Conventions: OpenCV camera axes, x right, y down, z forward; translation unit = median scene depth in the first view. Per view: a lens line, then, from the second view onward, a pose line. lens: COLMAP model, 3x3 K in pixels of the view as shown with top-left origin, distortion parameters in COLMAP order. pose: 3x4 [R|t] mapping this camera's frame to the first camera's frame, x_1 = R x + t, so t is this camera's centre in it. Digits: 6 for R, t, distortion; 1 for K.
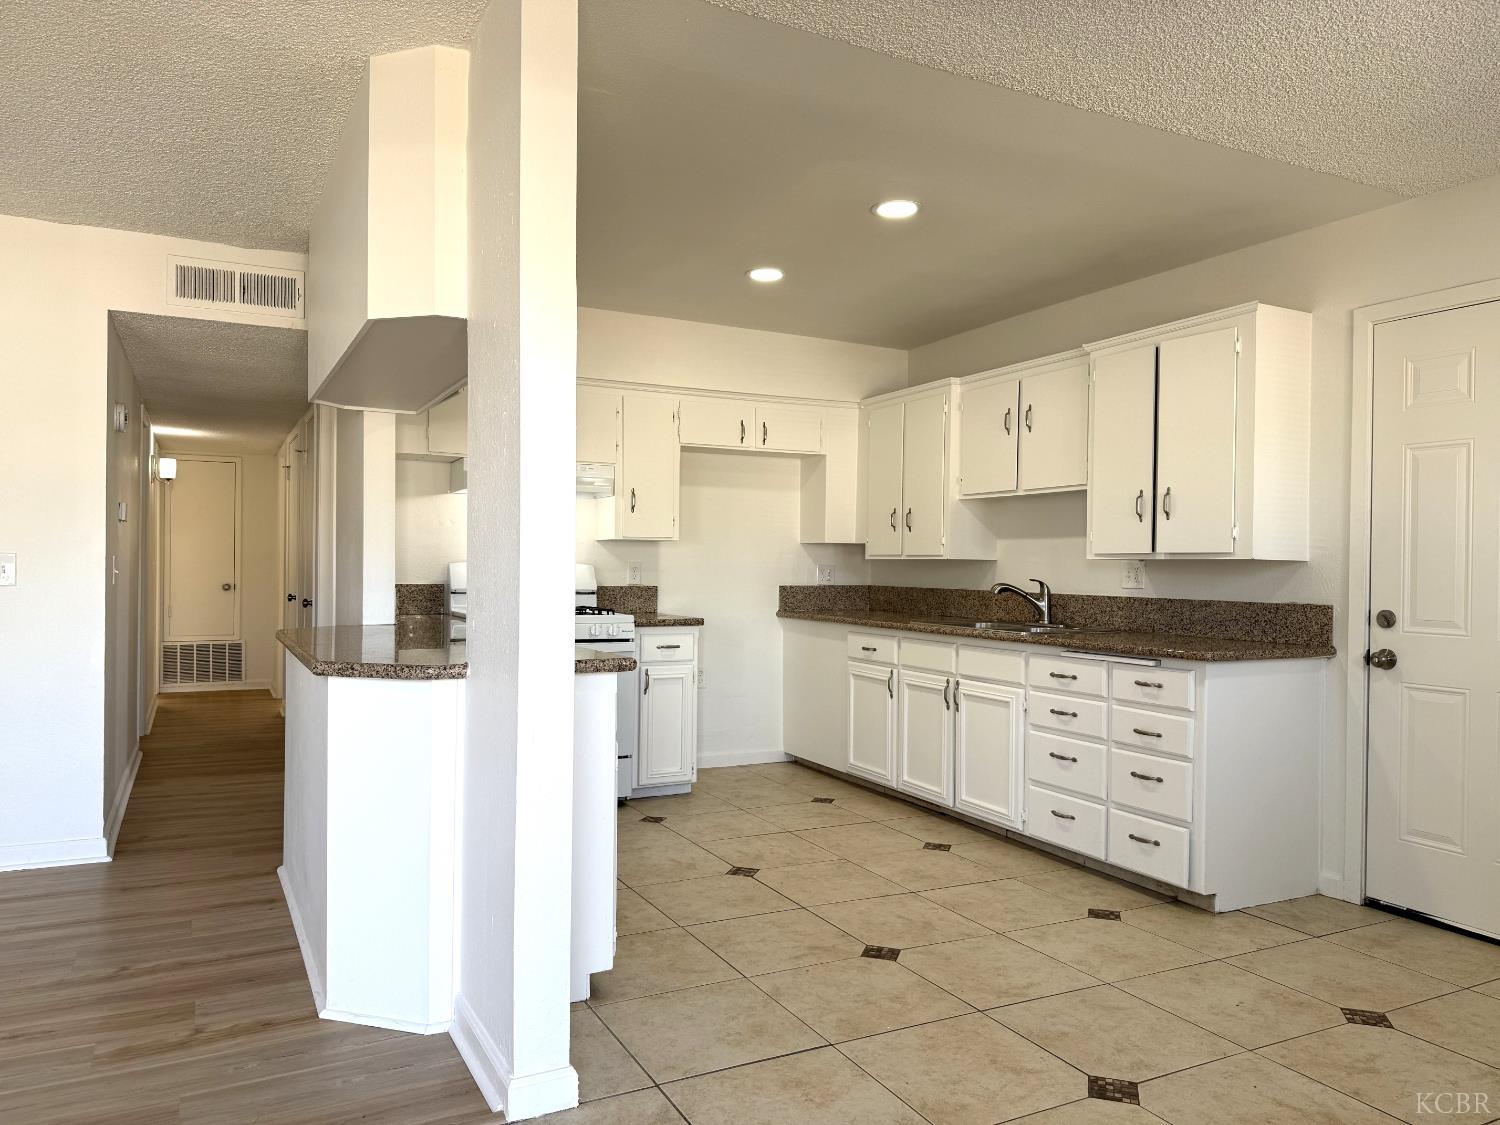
lens RADIAL K [[1046.8, 0, 731.7], [0, 1046.8, 569.9], [0, 0, 1]] dist [0.073964, -0.097162]
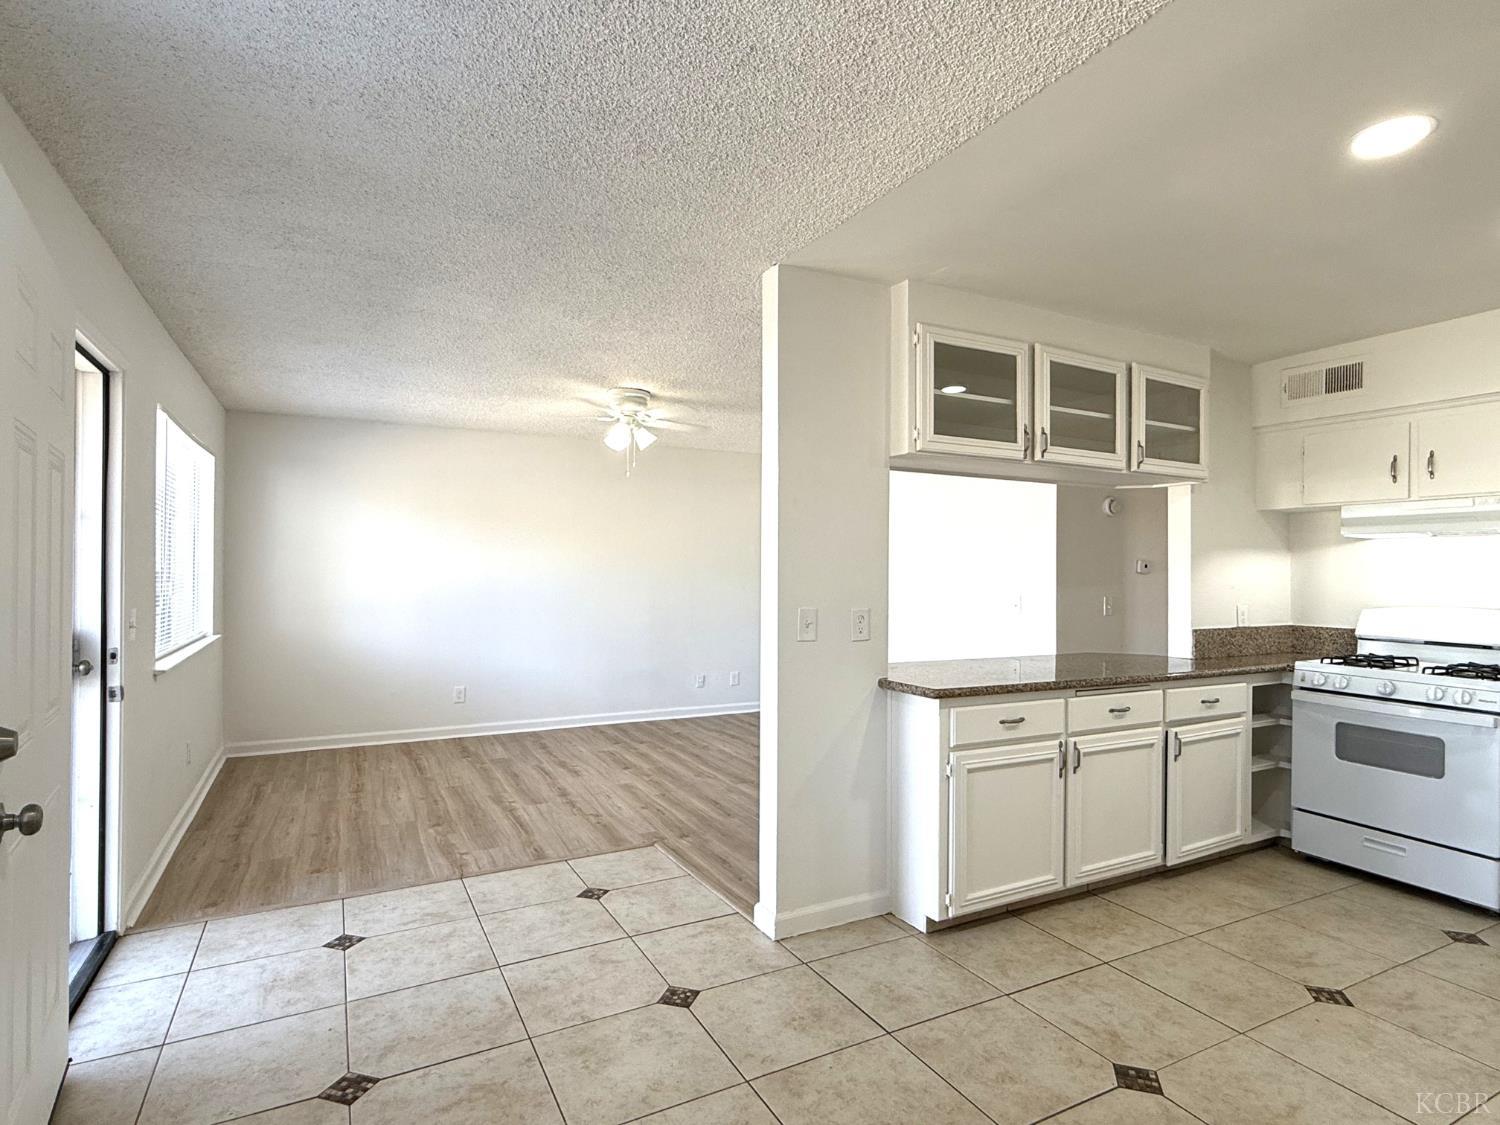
lens RADIAL K [[796.7, 0, 750.0], [0, 796.7, 562.5], [0, 0, 1]] dist [0.002517, 0.000984]
pose [[0.018605, -0.021711, -0.999591, 0.642272], [-0.011964, 0.999688, -0.021936, -0.035568], [0.999755, 0.012367, 0.018340, 0.530941]]
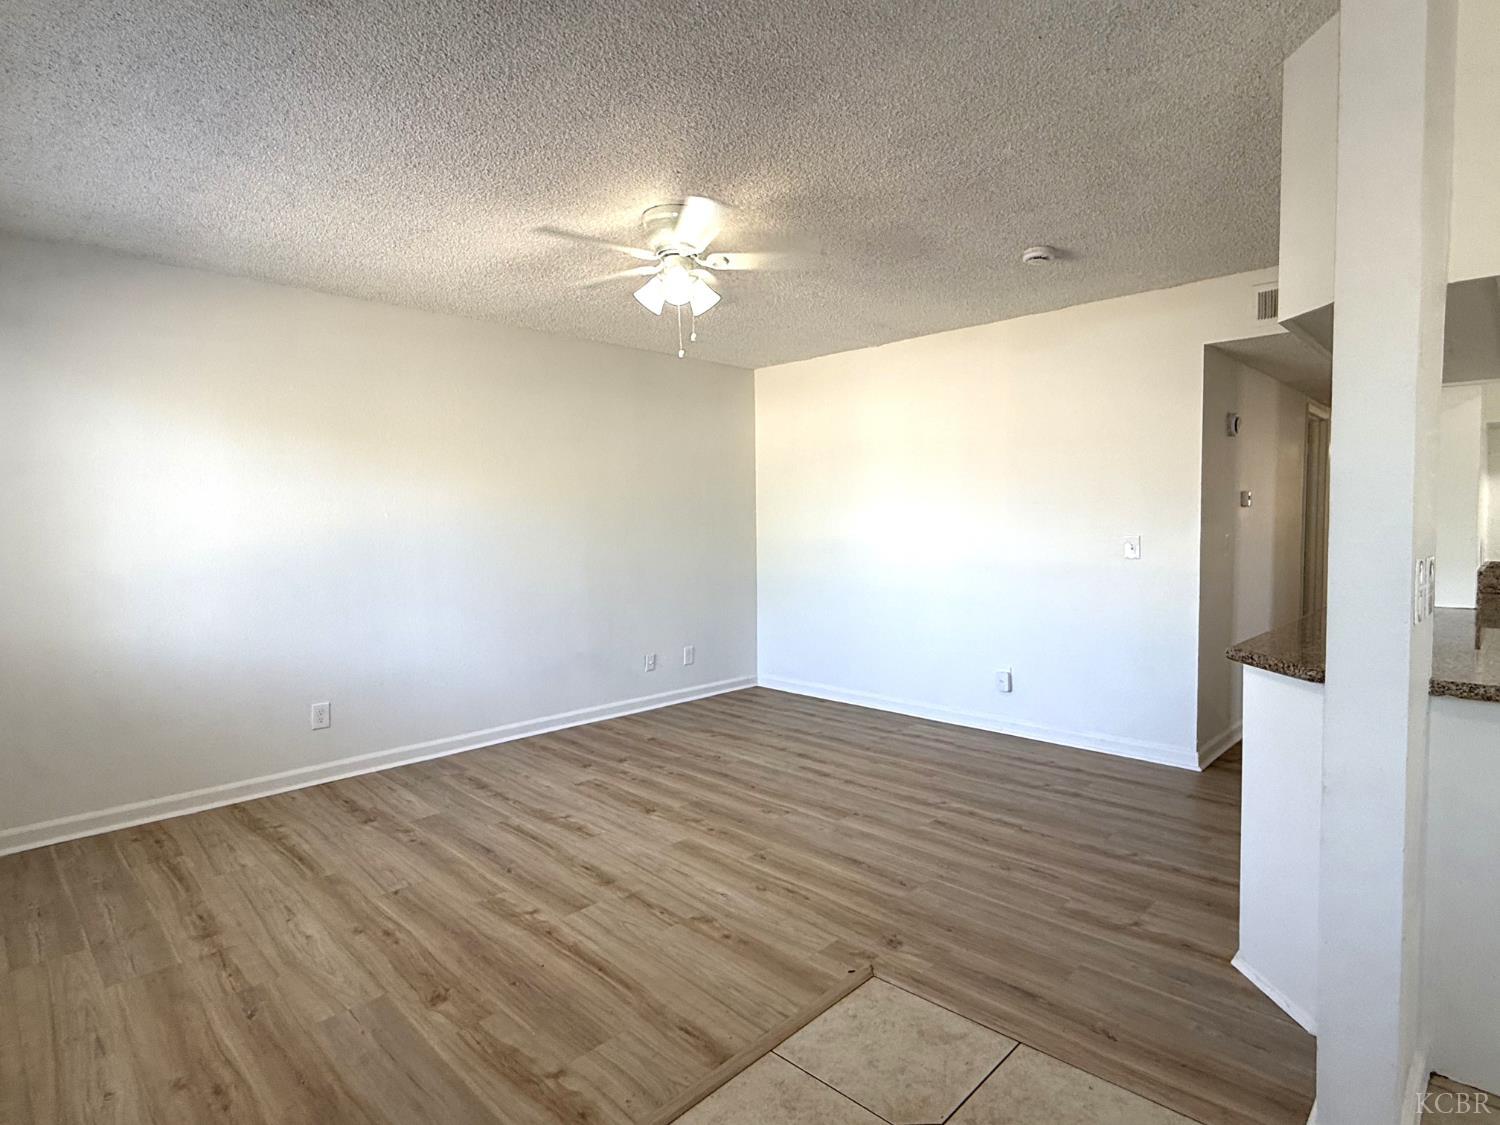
lens RADIAL K [[796.7, 0, 750.0], [0, 796.7, 562.5], [0, 0, 1]] dist [0.002517, 0.000984]
pose [[0.324131, 0.033711, -0.945411, 0.157350], [0.010646, 0.999172, 0.039278, -0.026744], [0.945952, -0.022796, 0.323503, 0.176493]]
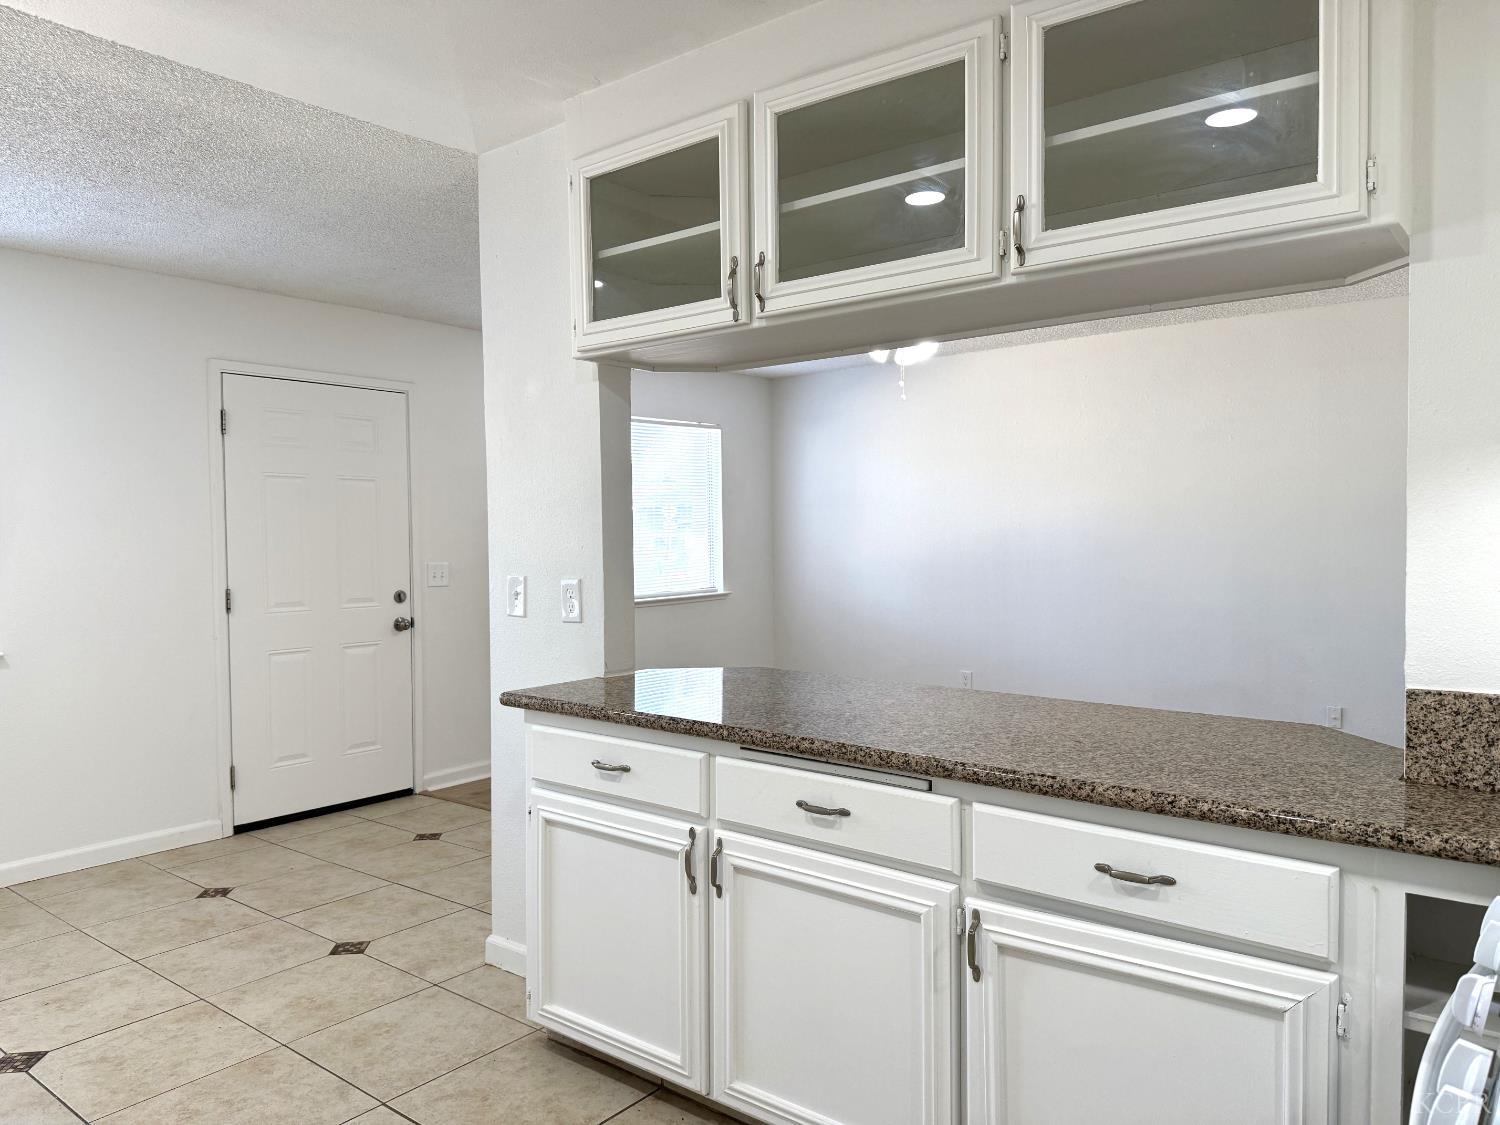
lens RADIAL K [[1060.5, 0, 721.7], [0, 1060.5, 561.7], [0, 0, 1]] dist [0.056957, -0.042451]
pose [[-0.916989, 0.010043, -0.398787, 0.075957], [-0.001640, 0.999580, 0.028943, -0.043047], [0.398910, 0.027195, -0.916587, 1.389412]]
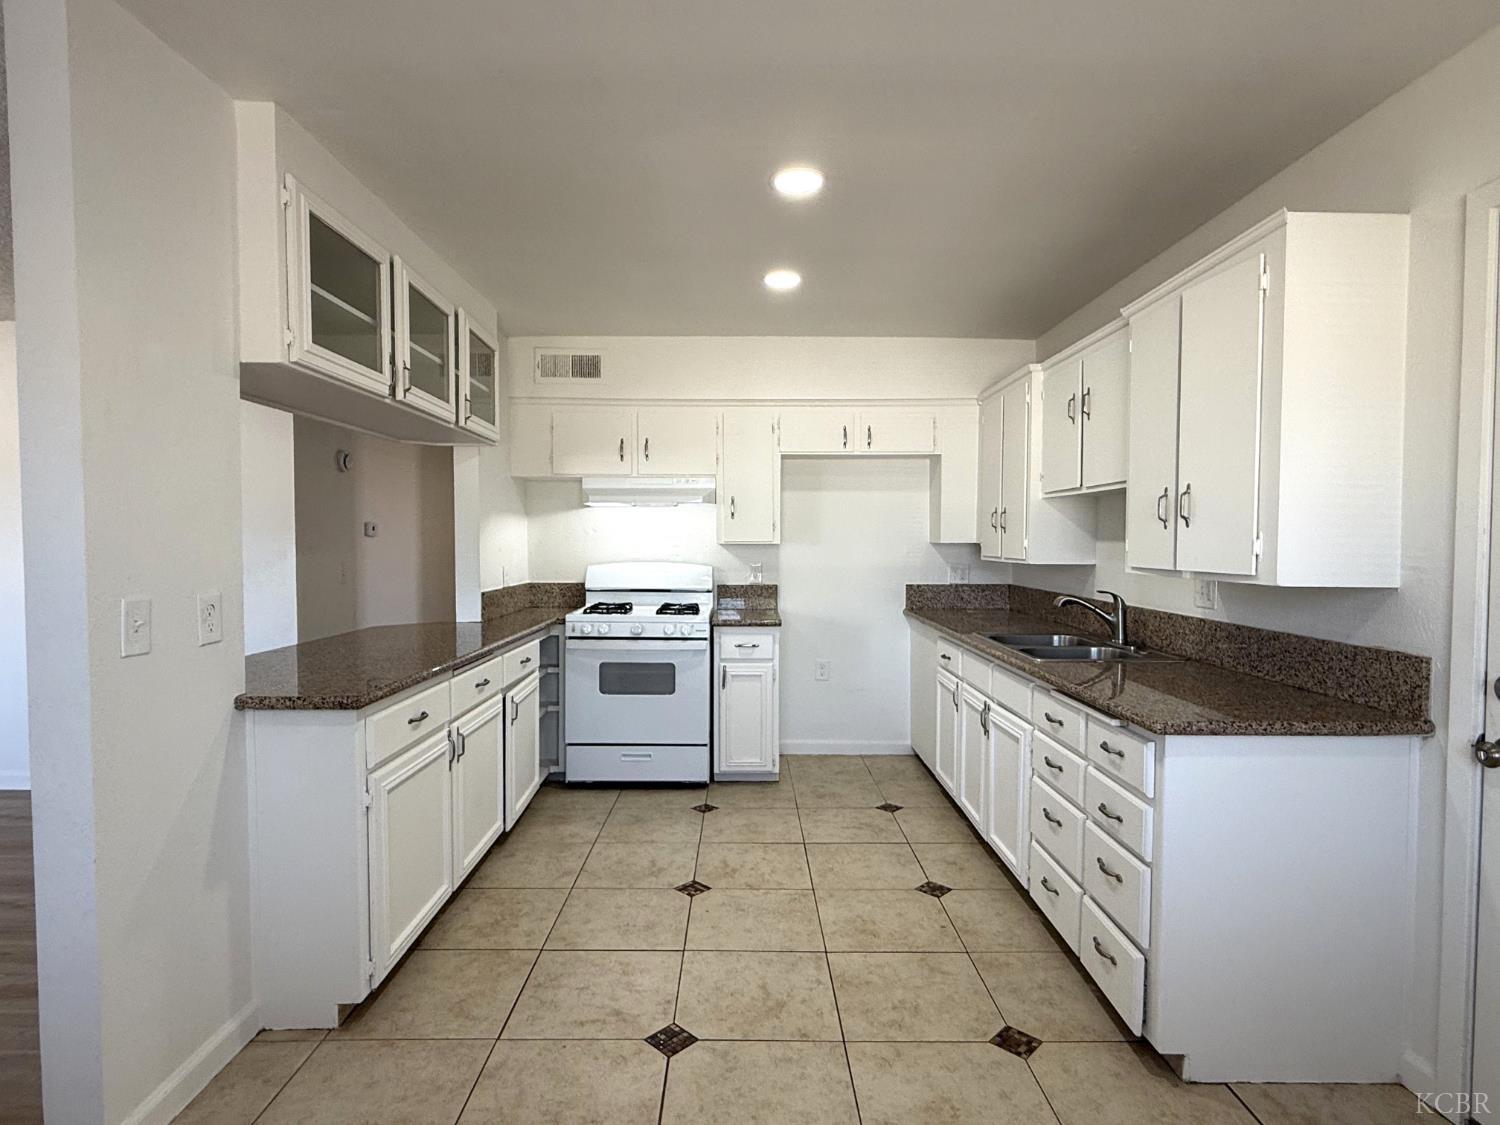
lens RADIAL K [[800.7, 0, 746.9], [0, 800.7, 565.8], [0, 0, 1]] dist [0.003725, 0.002848]
pose [[0.896249, 0.006014, -0.443511, 0.392088], [0.005975, 0.999654, 0.025630, -0.037158], [0.443512, -0.025621, 0.895902, 0.354208]]
